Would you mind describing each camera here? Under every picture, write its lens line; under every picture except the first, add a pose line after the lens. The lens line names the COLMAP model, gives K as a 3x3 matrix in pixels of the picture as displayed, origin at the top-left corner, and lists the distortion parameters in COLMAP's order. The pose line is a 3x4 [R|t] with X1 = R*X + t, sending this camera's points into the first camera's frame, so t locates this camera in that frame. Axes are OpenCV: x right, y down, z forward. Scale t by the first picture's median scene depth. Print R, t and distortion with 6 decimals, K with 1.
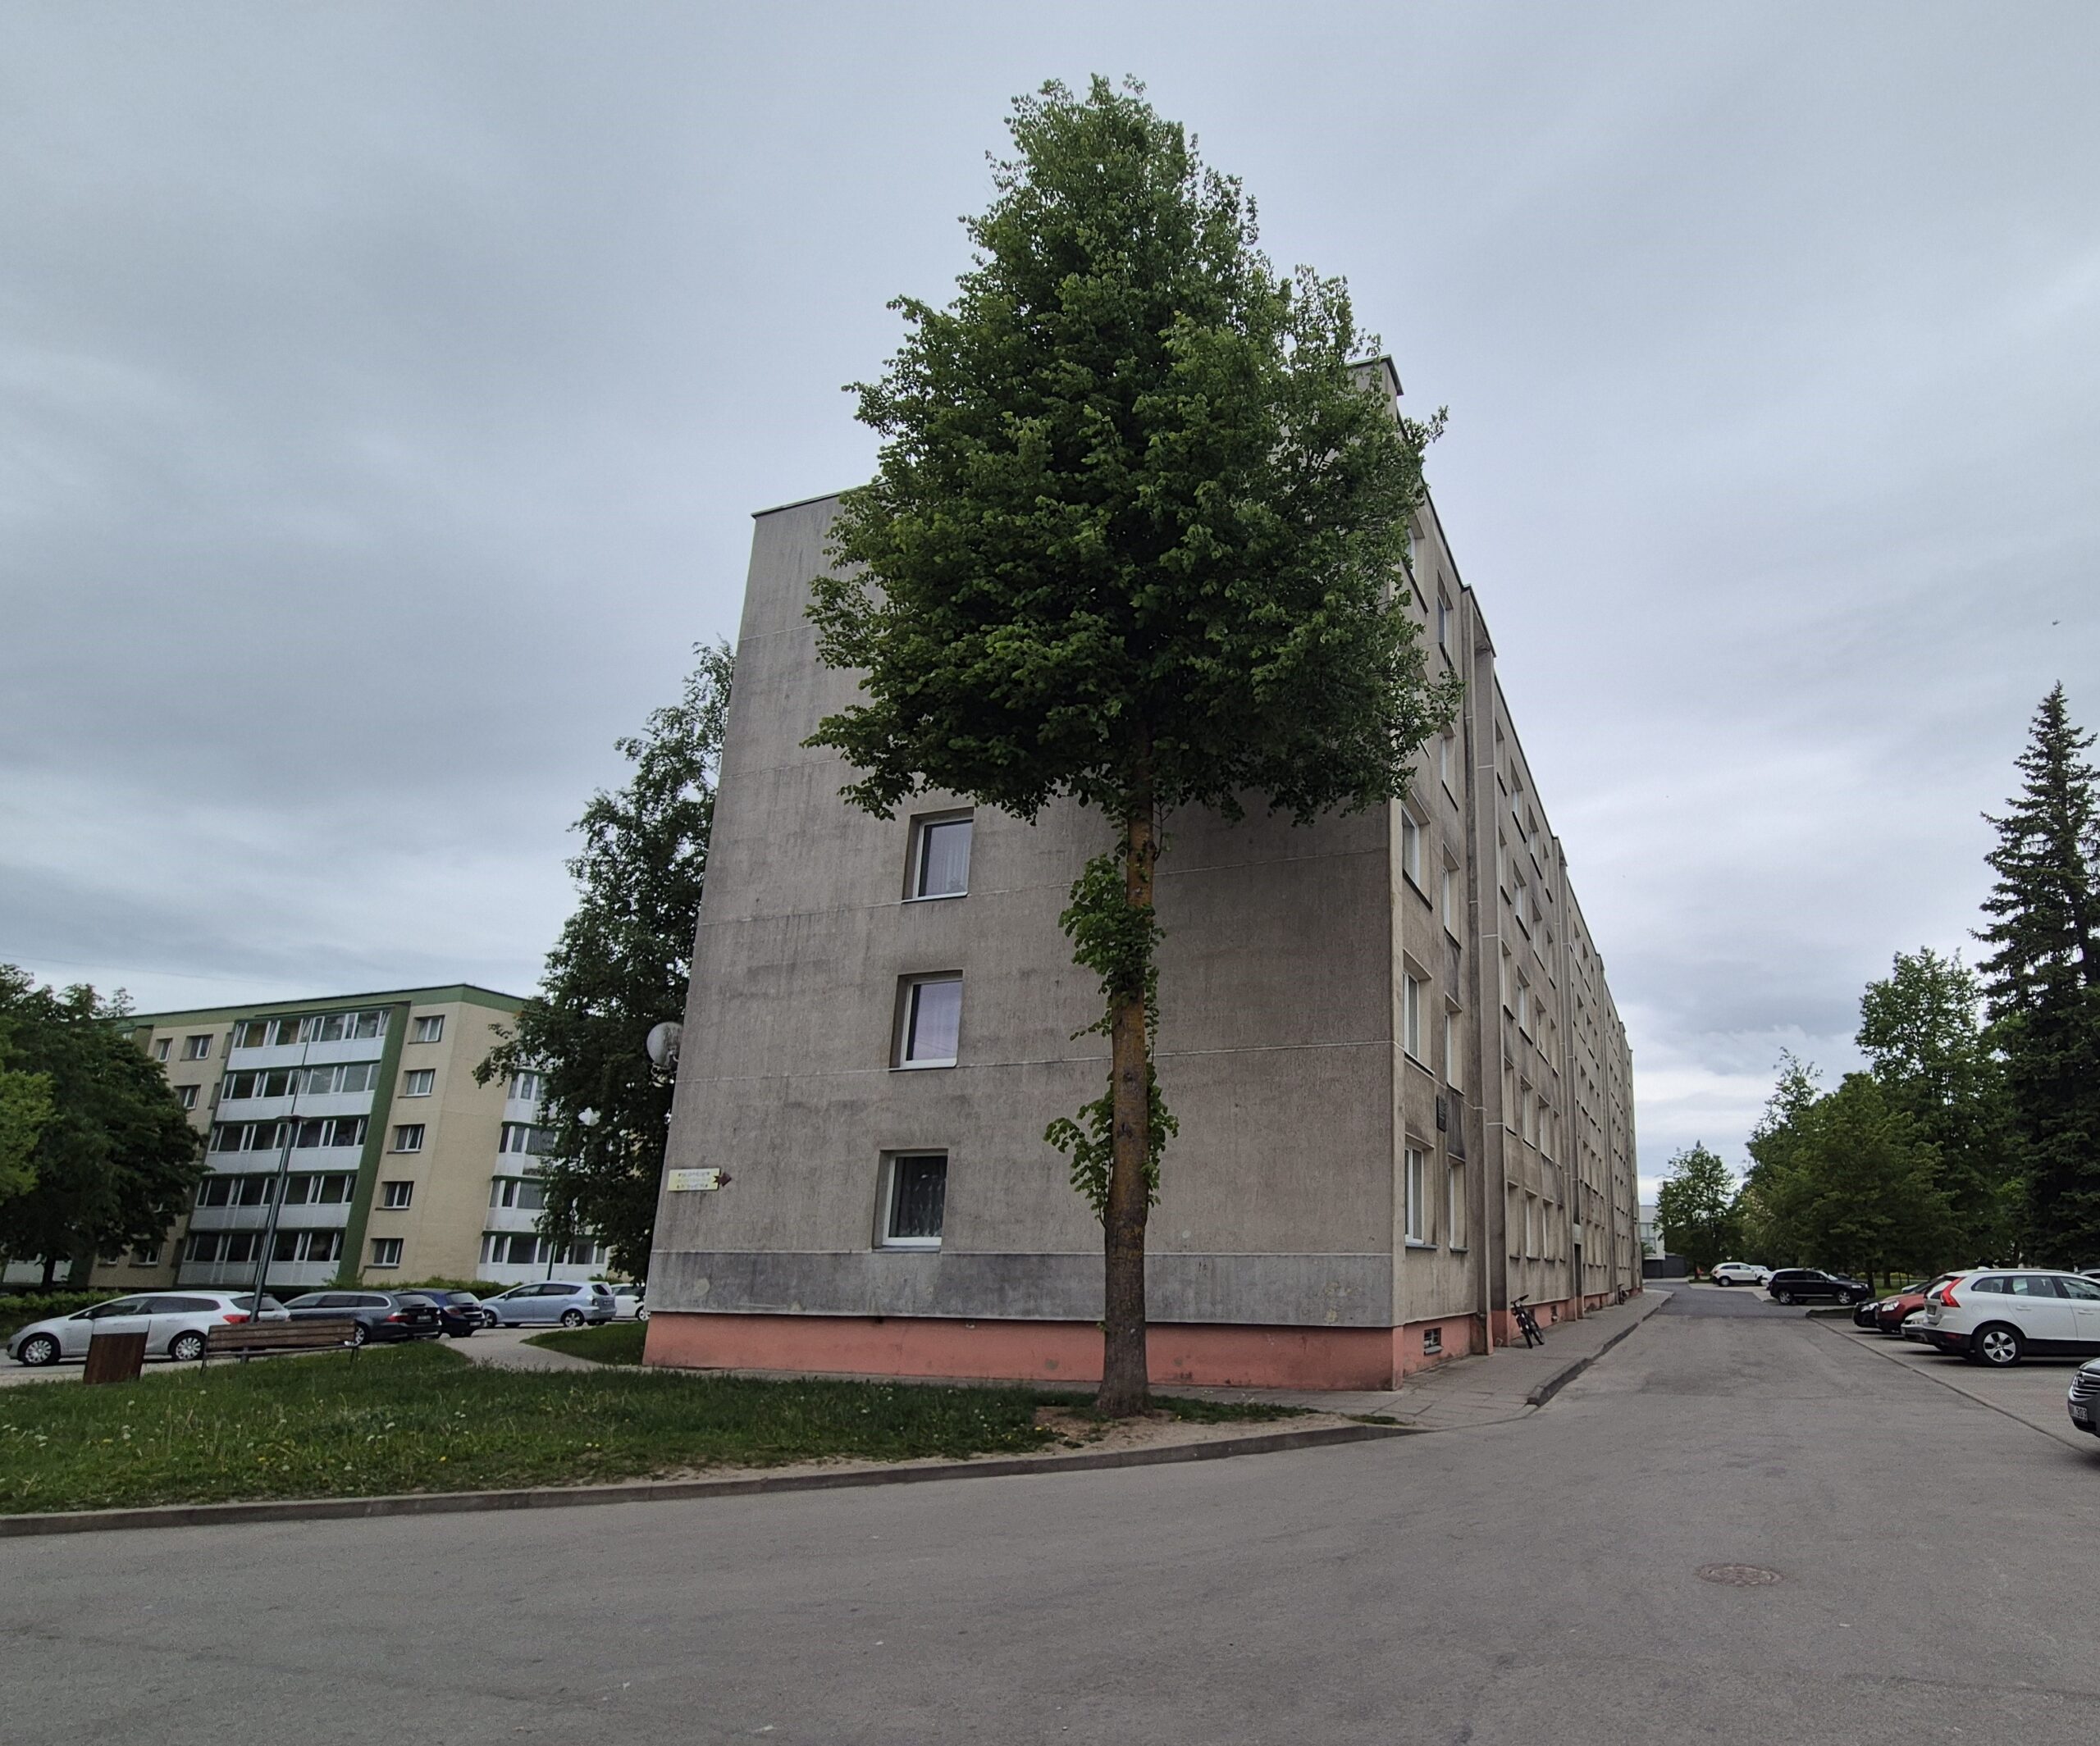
lens RADIAL K [[1120.7, 0, 1339.2], [0, 1120.7, 1014.5], [0, 0, 1]] dist [0.004678, -0.000358]
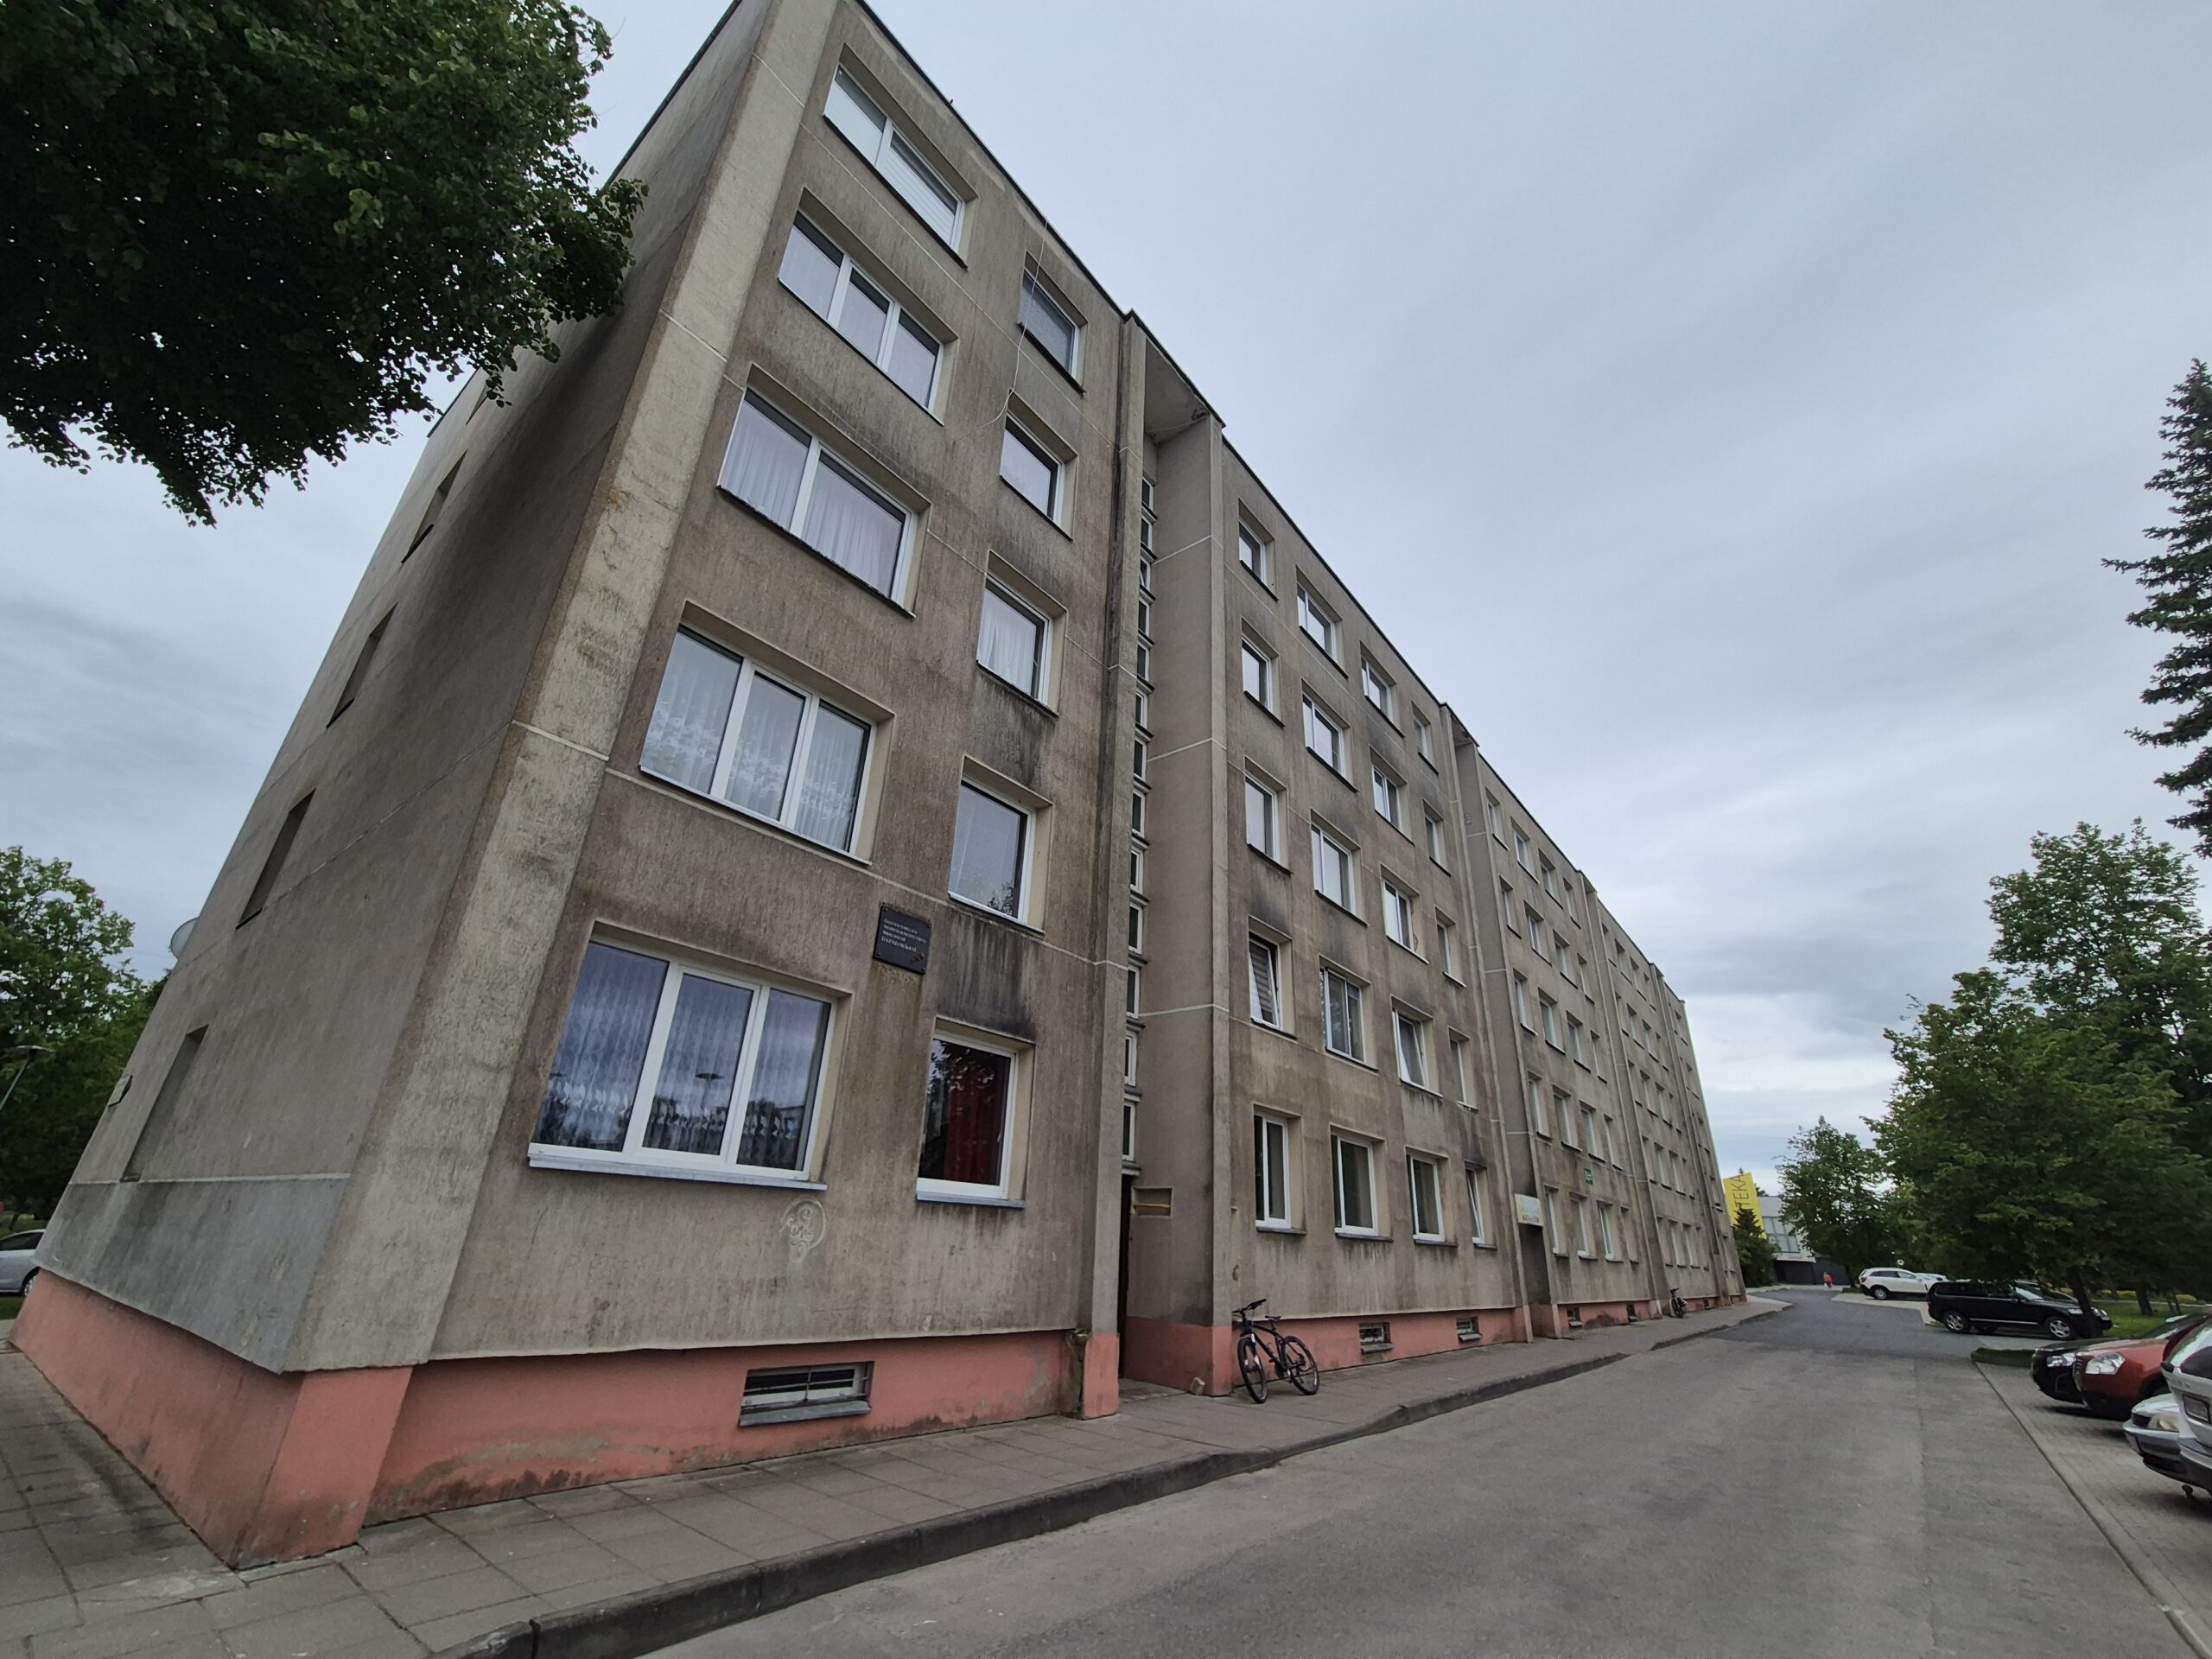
lens RADIAL K [[901.6, 0, 1110.4], [0, 901.6, 838.8], [0, 0, 1]] dist [0.000488, 0.000035]
pose [[0.933151, -0.116539, -0.340071, 0.174462], [0.044034, 0.975926, -0.213611, 0.070287], [0.356778, 0.184356, 0.915818, 0.310966]]
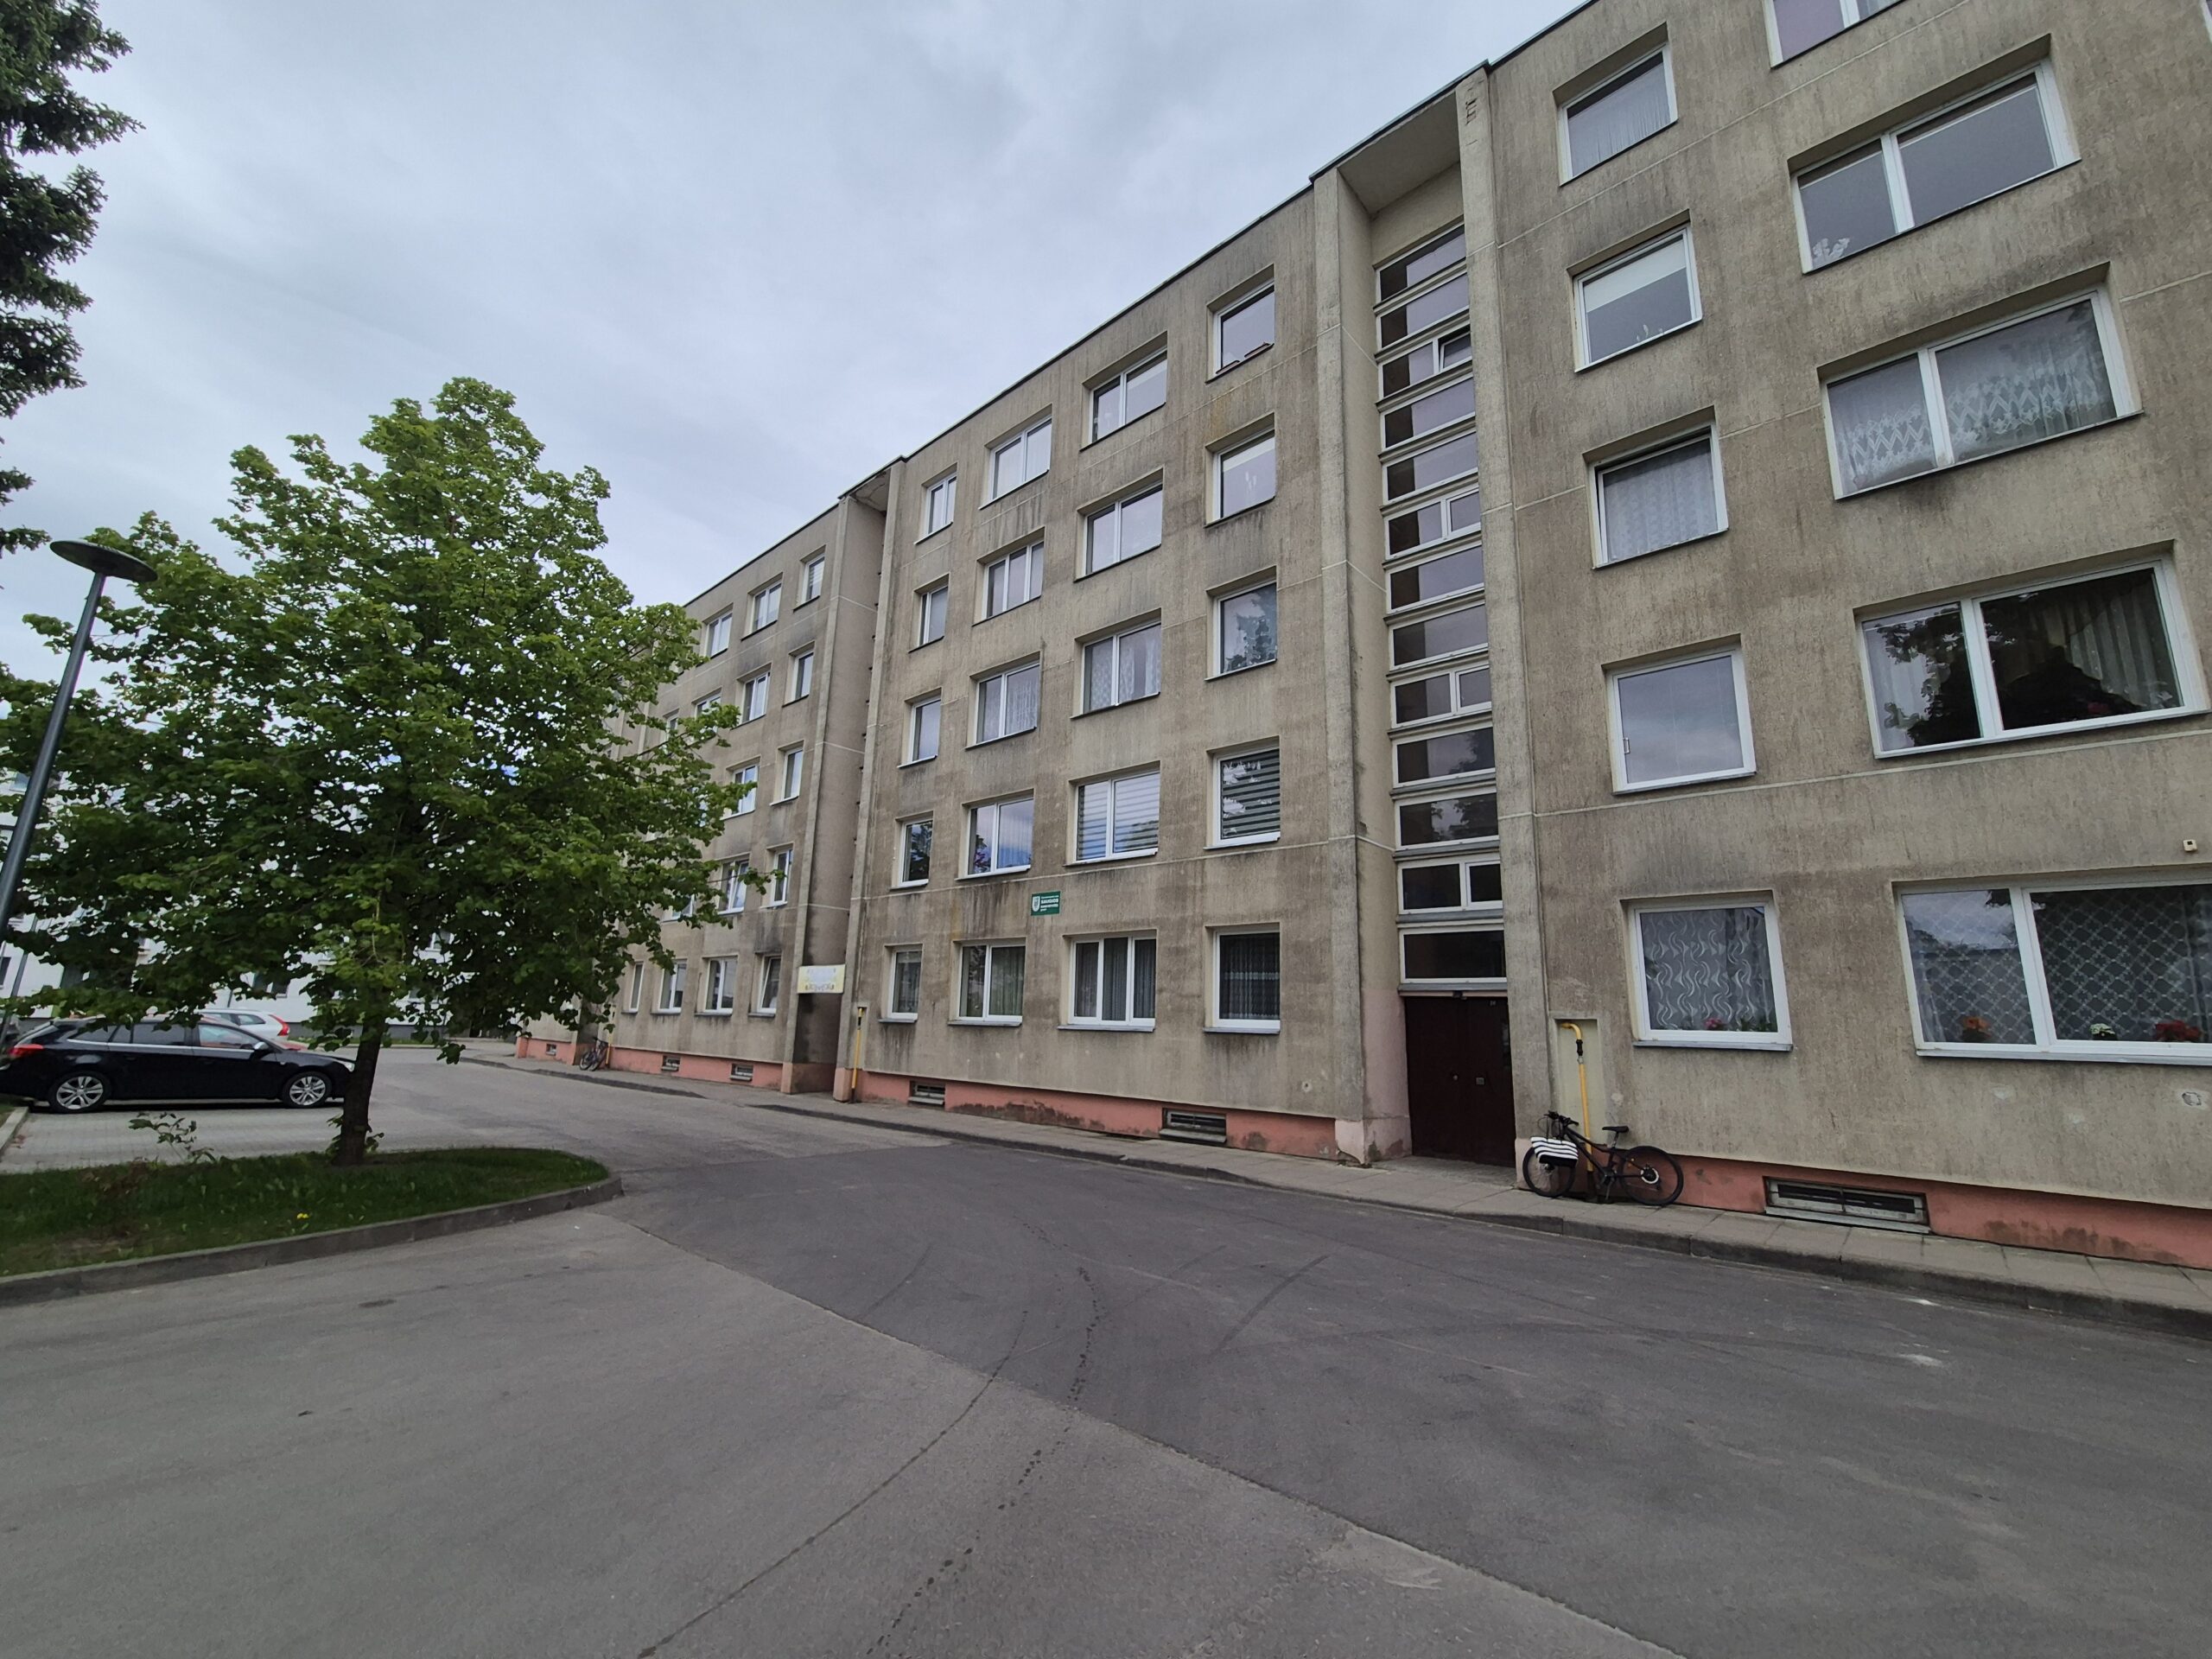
lens RADIAL K [[905.3, 0, 1113.3], [0, 905.3, 827.0], [0, 0, 1]] dist [0.018661, -0.008370]
pose [[-0.405277, -0.199899, -0.892071, 1.145447], [0.182539, 0.938456, -0.293222, 0.530181], [0.895785, -0.281674, -0.343846, 2.400951]]
